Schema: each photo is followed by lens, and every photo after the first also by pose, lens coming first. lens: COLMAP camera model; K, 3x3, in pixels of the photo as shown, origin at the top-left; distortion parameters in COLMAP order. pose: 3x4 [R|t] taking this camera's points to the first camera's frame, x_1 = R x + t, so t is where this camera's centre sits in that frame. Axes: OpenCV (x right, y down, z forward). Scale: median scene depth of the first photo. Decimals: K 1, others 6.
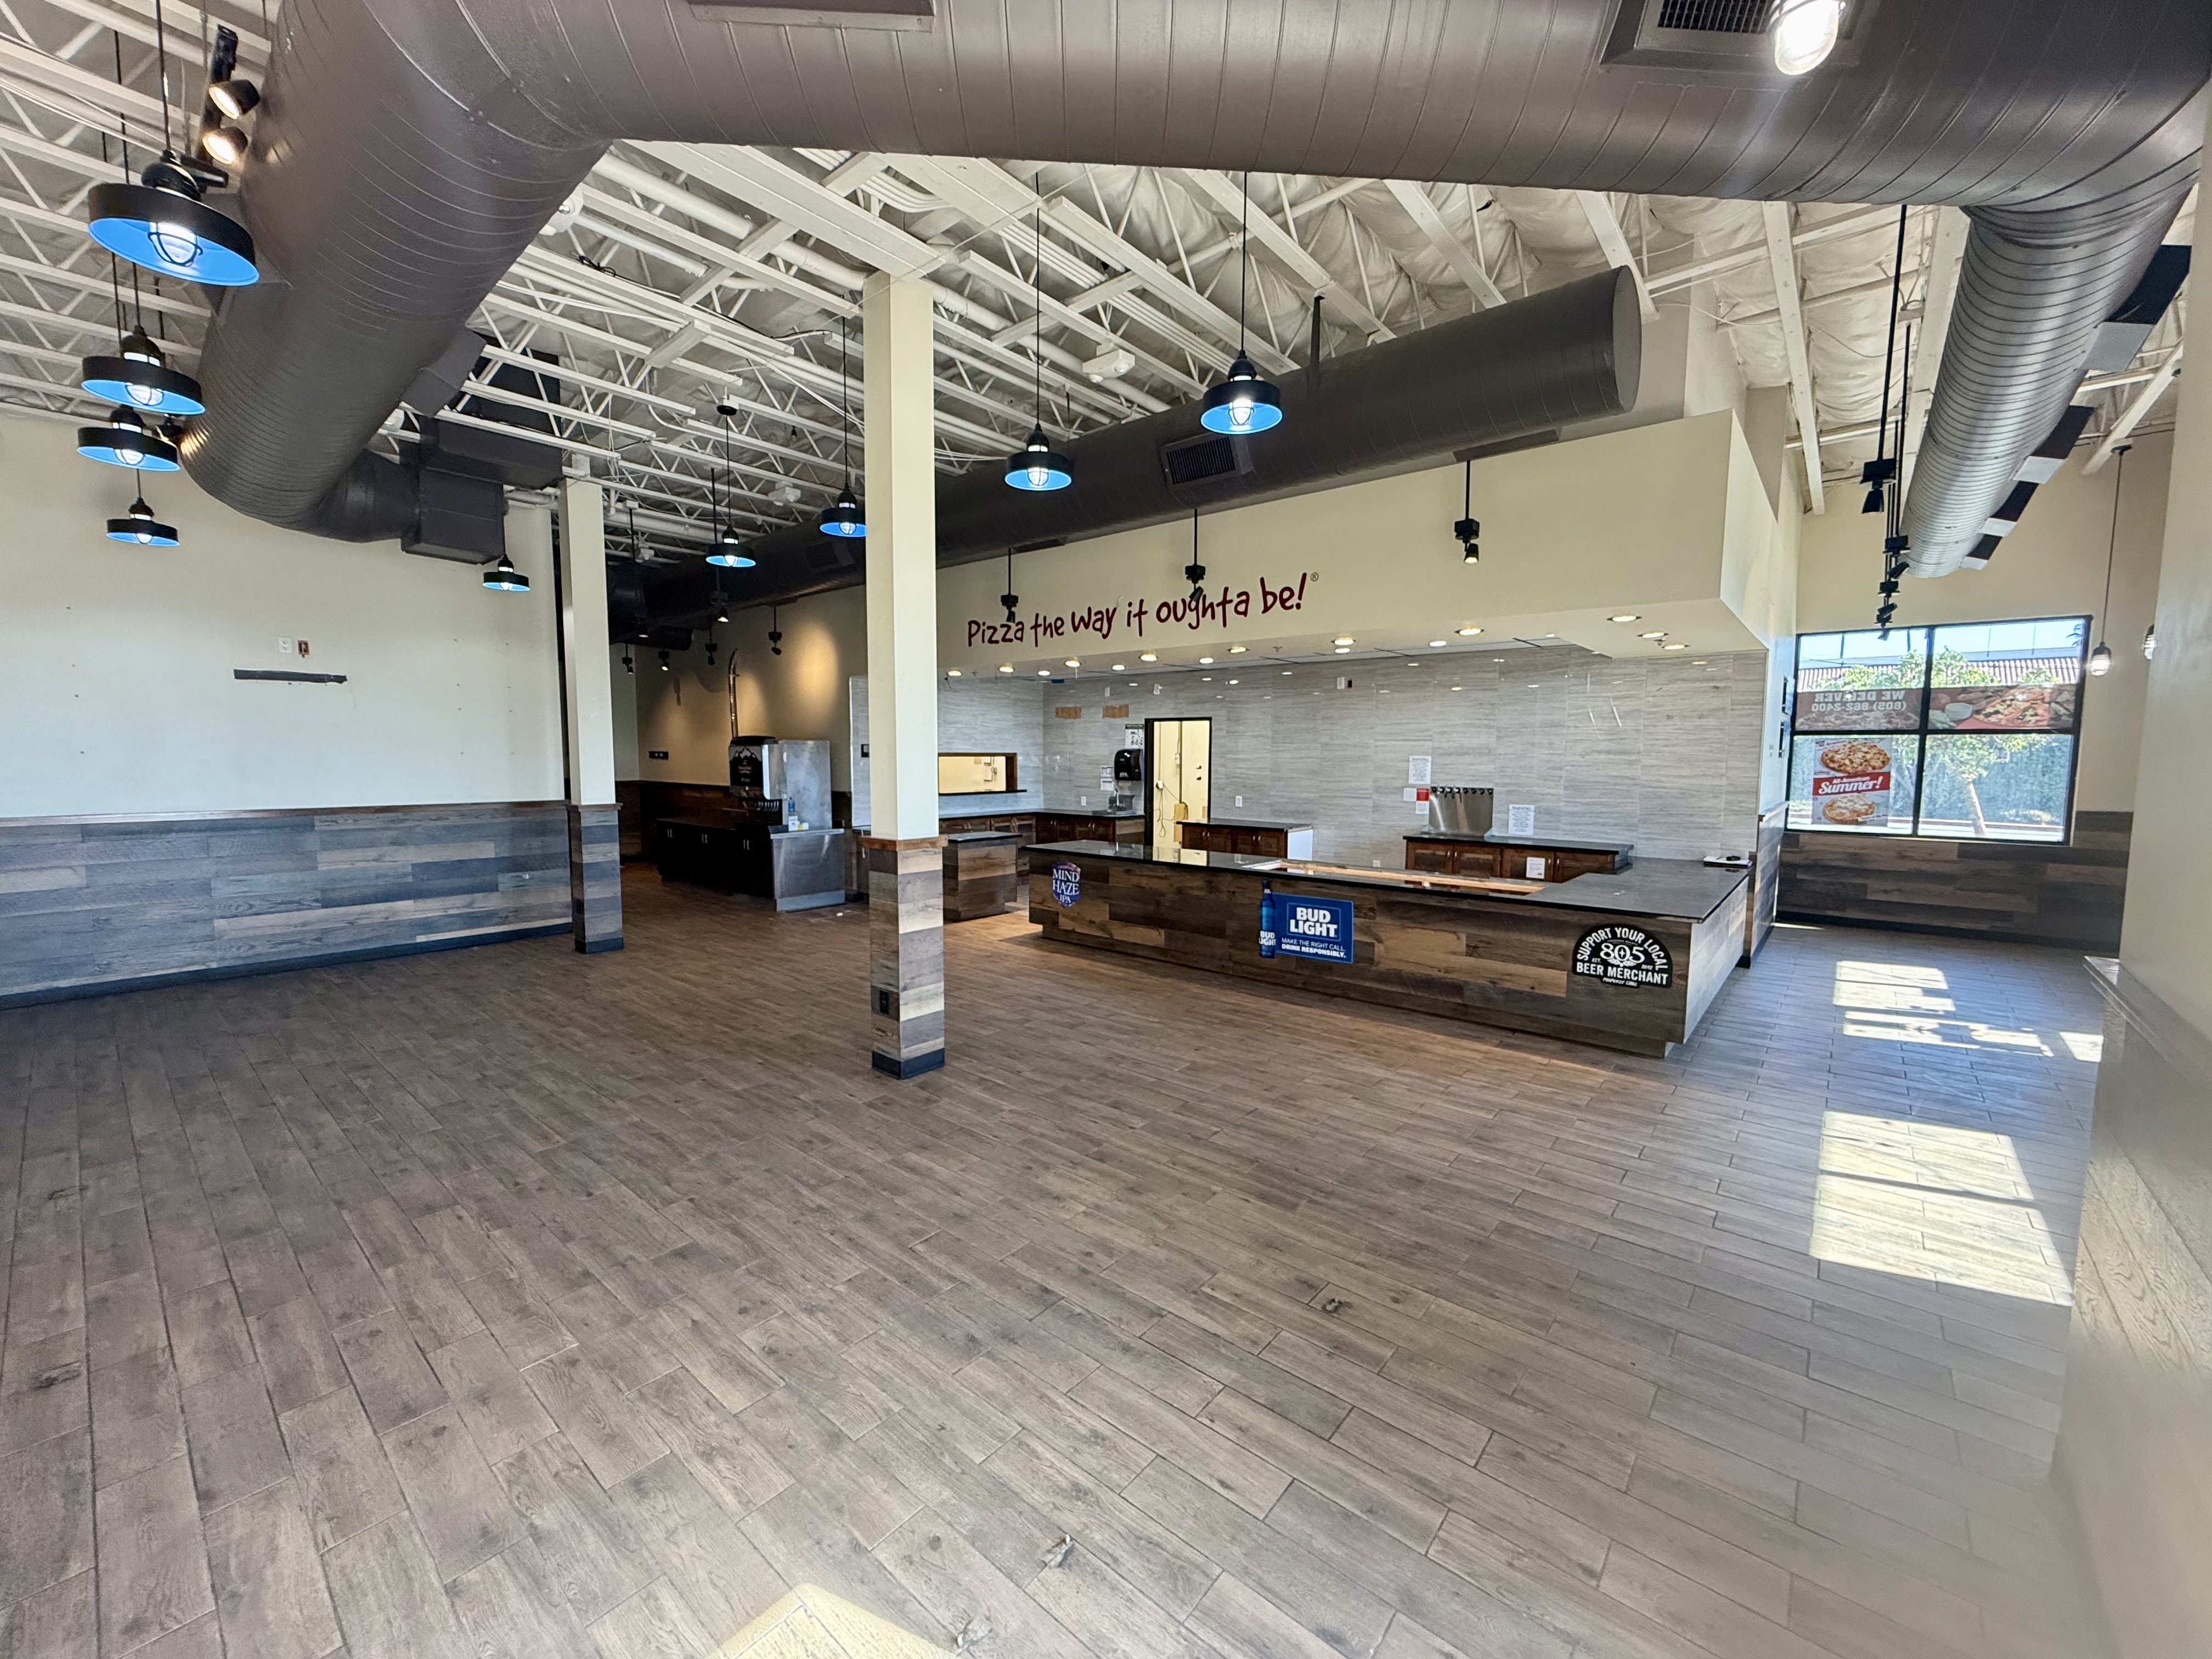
lens RADIAL K [[877.7, 0, 1103.0], [0, 877.7, 825.5], [0, 0, 1]] dist [0.000676, -0.000408]
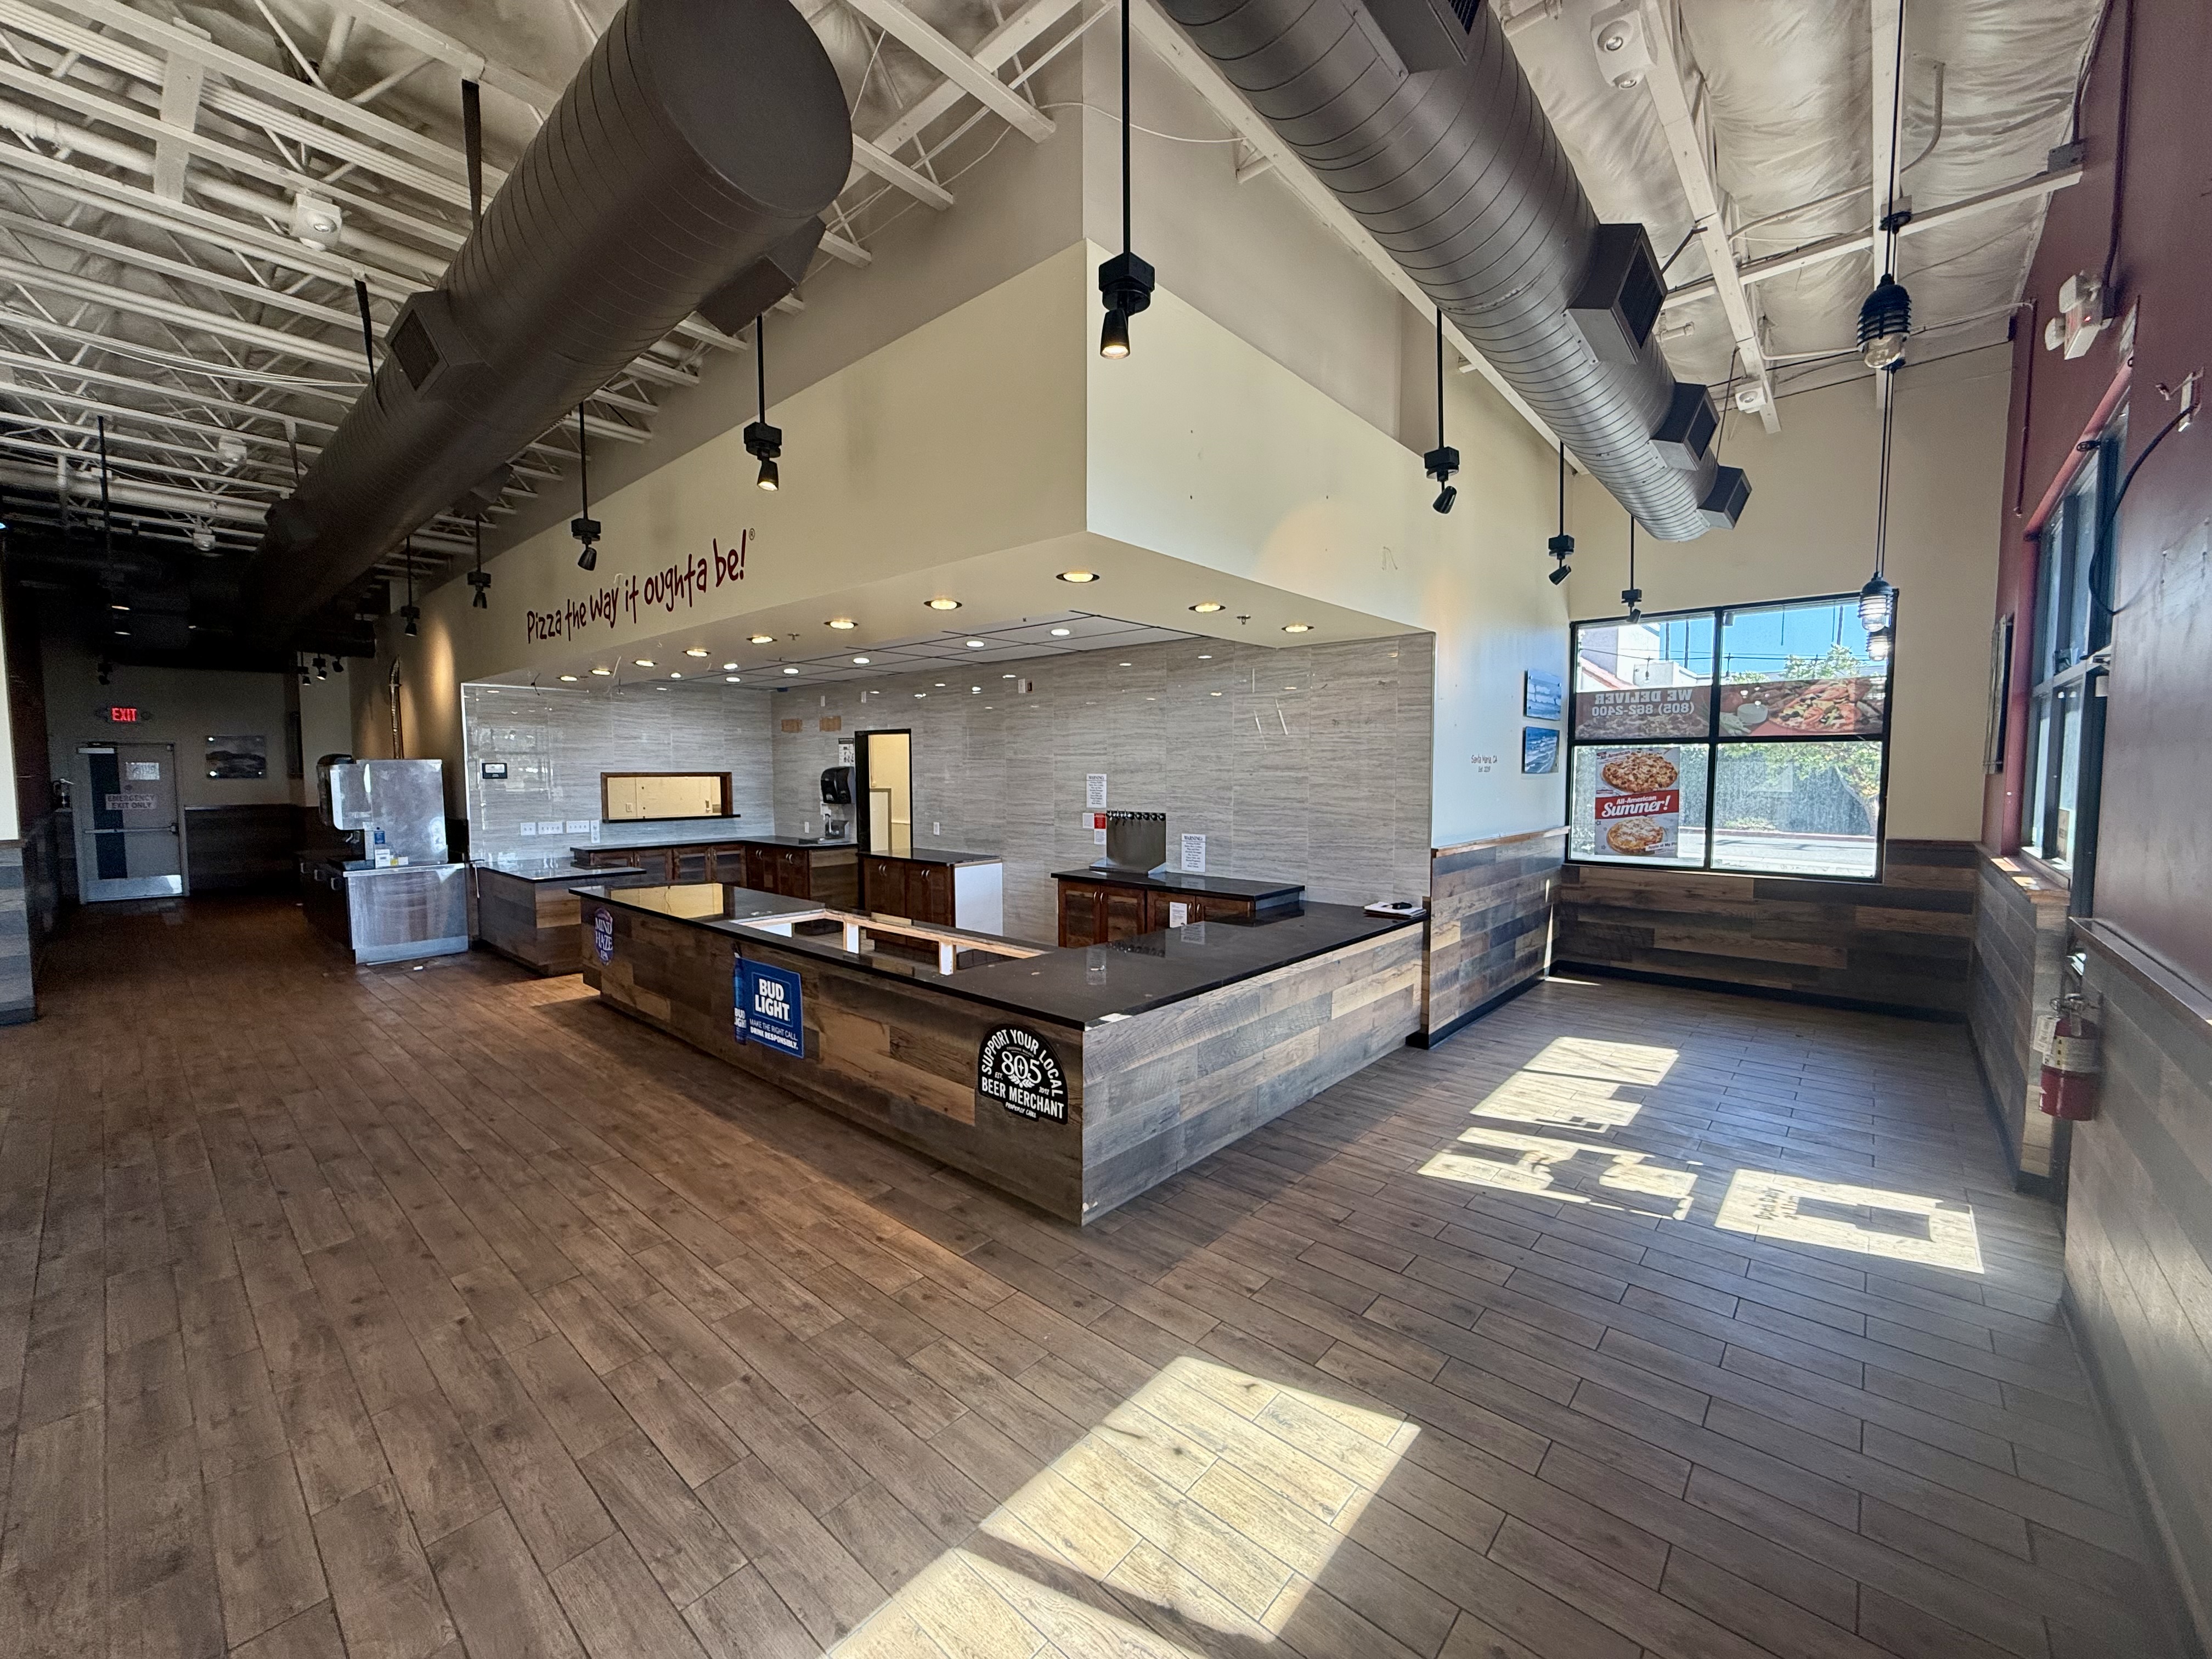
lens RADIAL K [[877.7, 0, 1102.1], [0, 877.7, 823.5], [0, 0, 1]] dist [0.000676, -0.000408]
pose [[0.999853, -0.004922, -0.016417, 0.463467], [0.004563, 0.999752, -0.021807, -0.018205], [0.016520, 0.021729, 0.999627, 0.226905]]
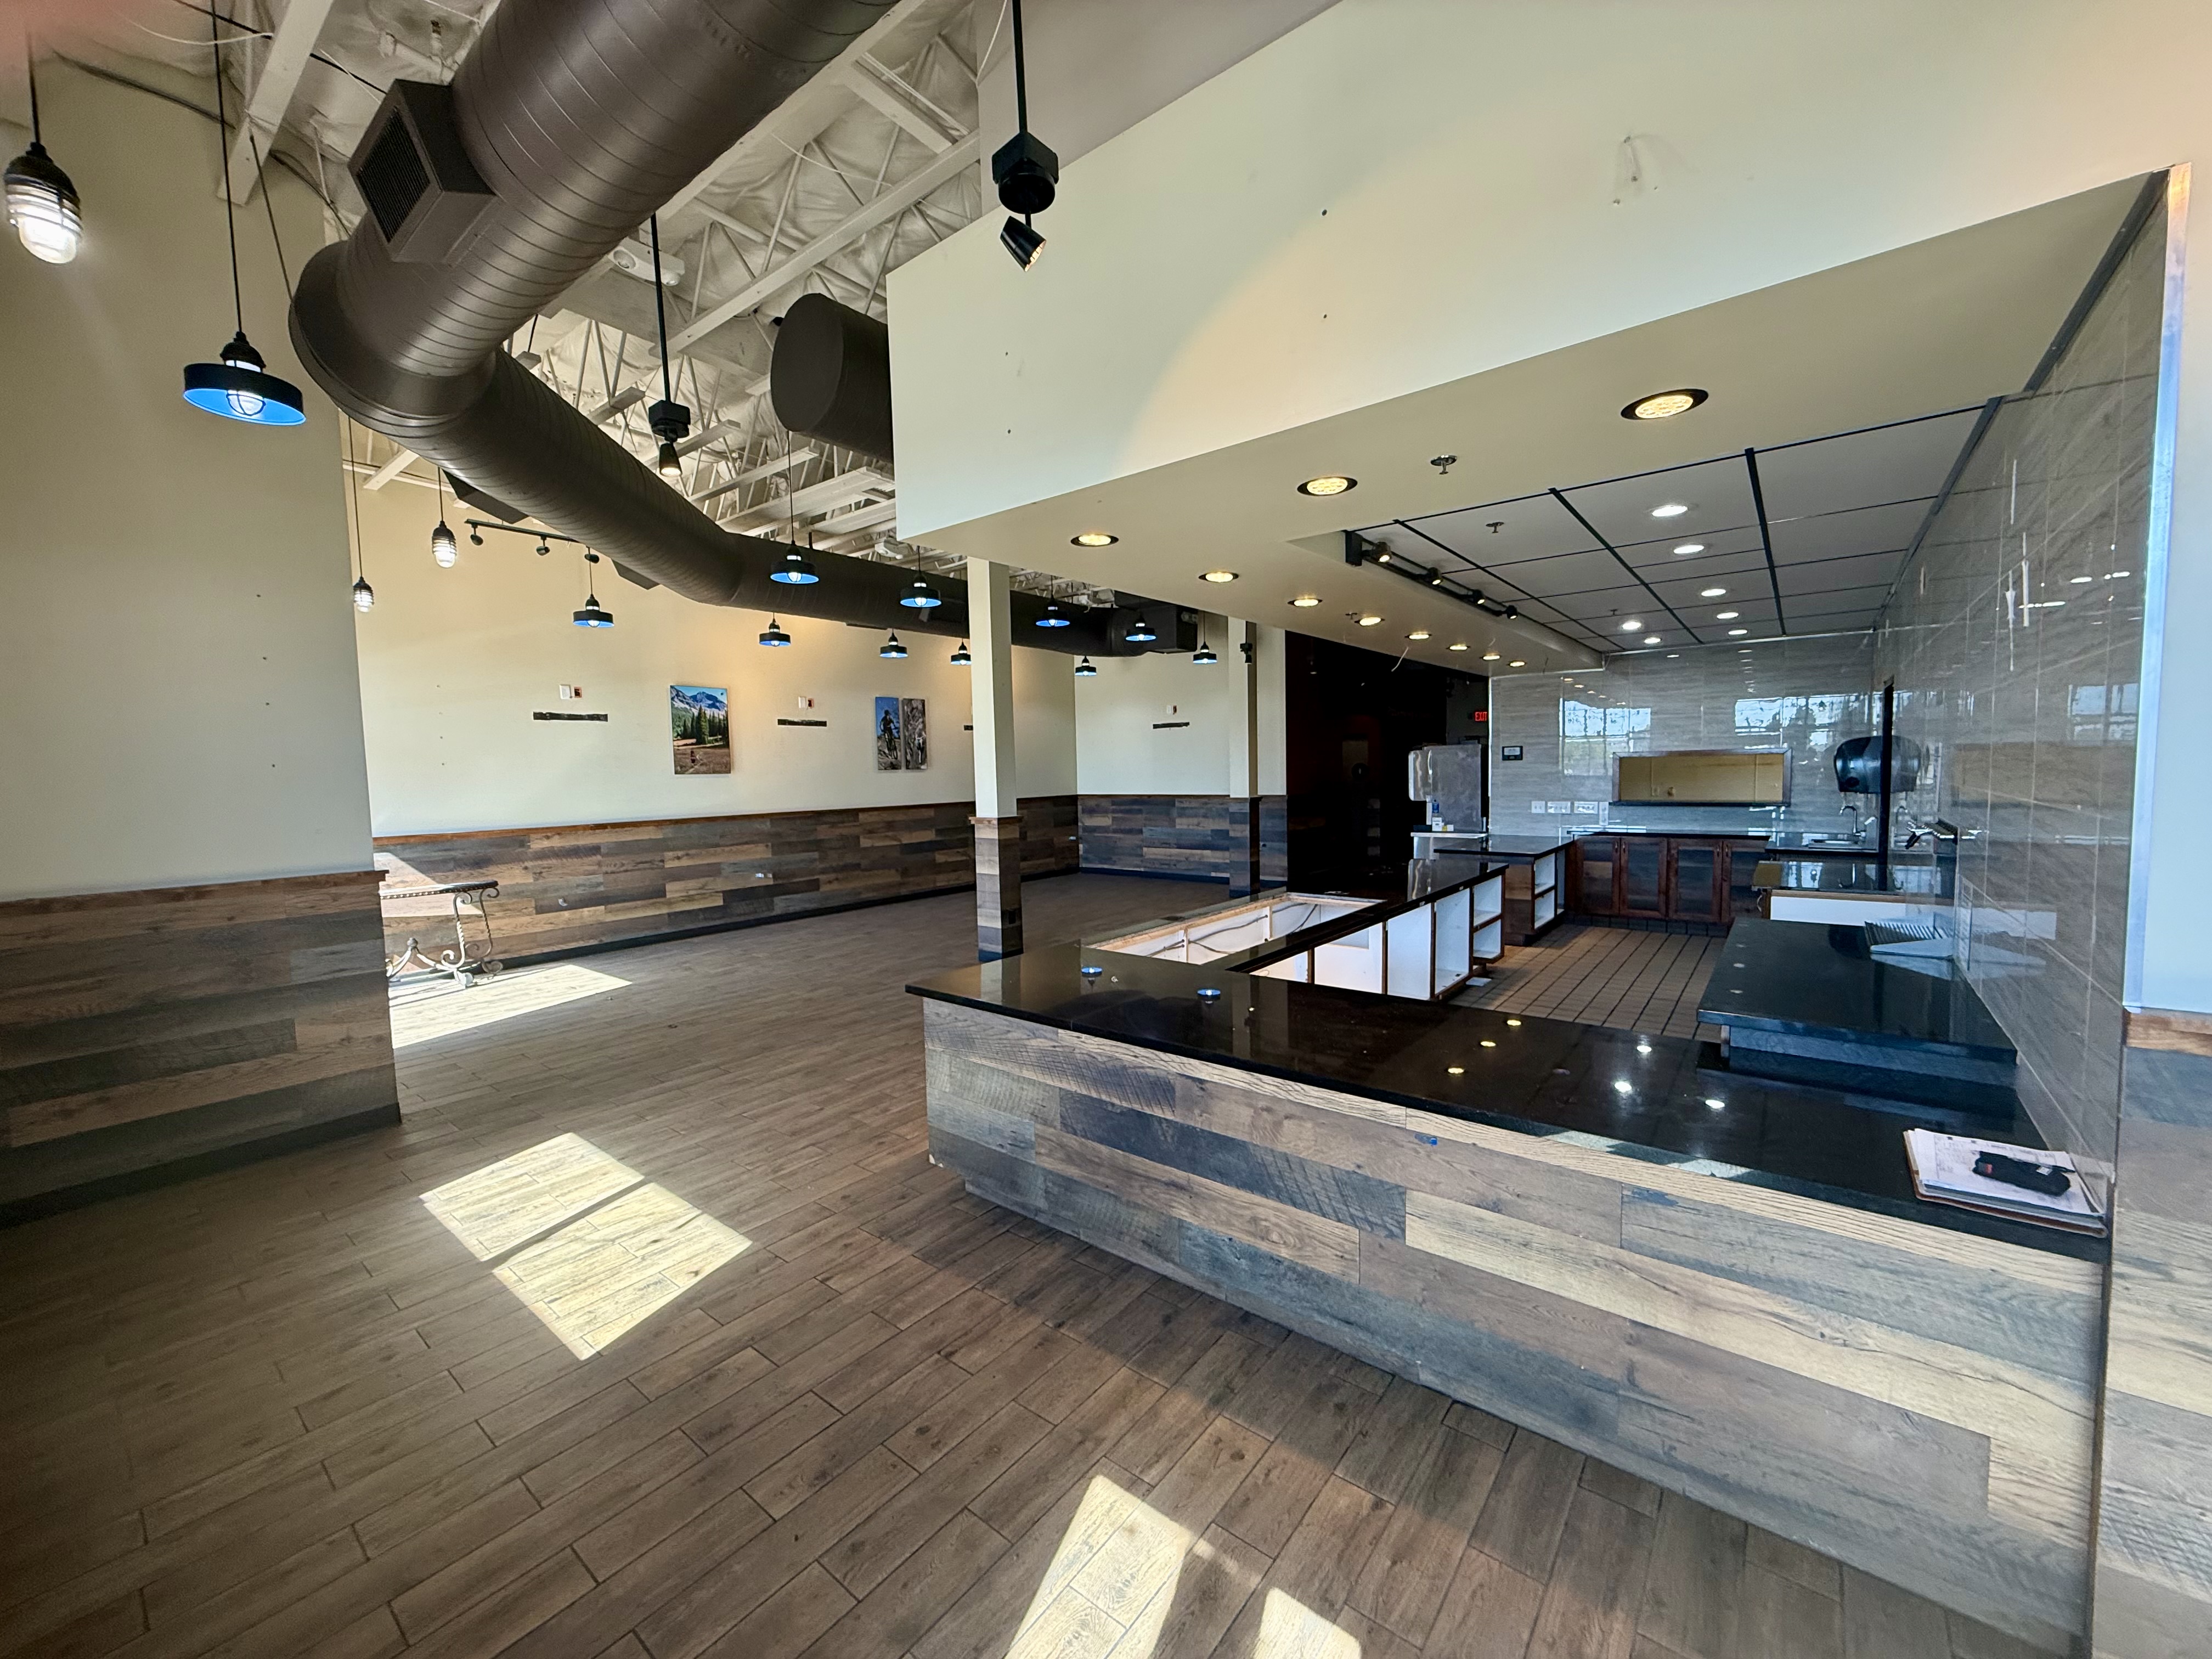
lens RADIAL K [[877.7, 0, 1099.5], [0, 877.7, 832.9], [0, 0, 1]] dist [0.000676, -0.000408]
pose [[0.031786, 0.068218, -0.997164, 0.918298], [-0.059889, 0.996005, 0.066230, -0.050046], [0.997699, 0.057614, 0.035745, 0.738435]]
